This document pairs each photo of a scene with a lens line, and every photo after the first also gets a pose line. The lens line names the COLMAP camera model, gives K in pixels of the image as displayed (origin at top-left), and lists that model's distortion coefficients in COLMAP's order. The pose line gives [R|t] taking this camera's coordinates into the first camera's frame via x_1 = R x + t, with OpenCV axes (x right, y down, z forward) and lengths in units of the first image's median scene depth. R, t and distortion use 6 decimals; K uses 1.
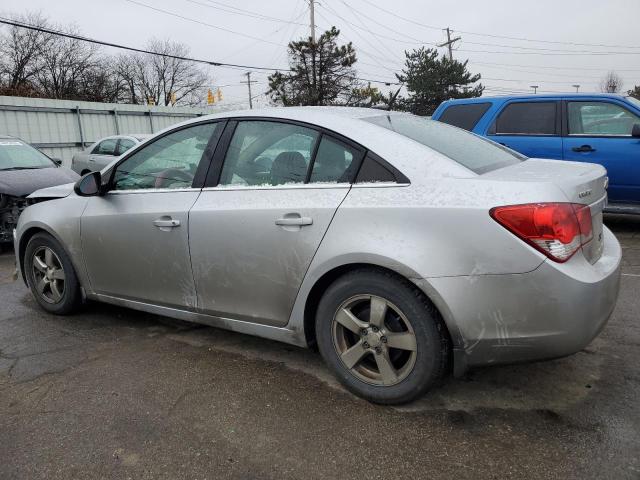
lens RADIAL K [[511.8, 0, 315.0], [0, 511.8, 237.3], [0, 0, 1]] dist [-0.008577, -0.007973]
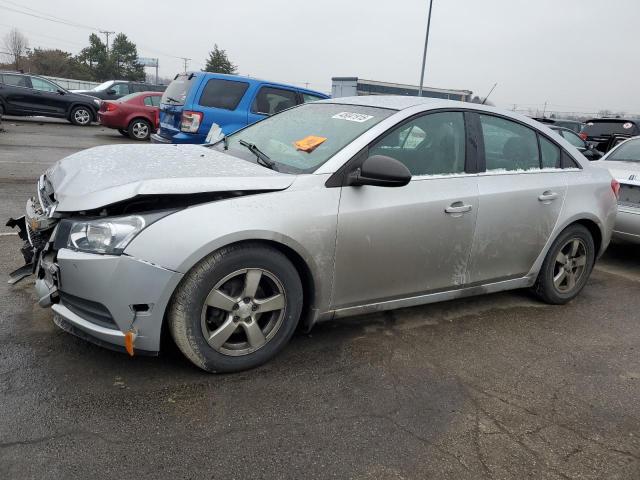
lens RADIAL K [[511.8, 0, 319.0], [0, 511.8, 242.4], [0, 0, 1]] dist [-0.008577, -0.007973]
pose [[0.433337, -0.152188, 0.888289, -1.134542], [0.068961, 0.988349, 0.135689, -0.101649], [-0.898590, 0.002458, 0.438783, 0.686116]]
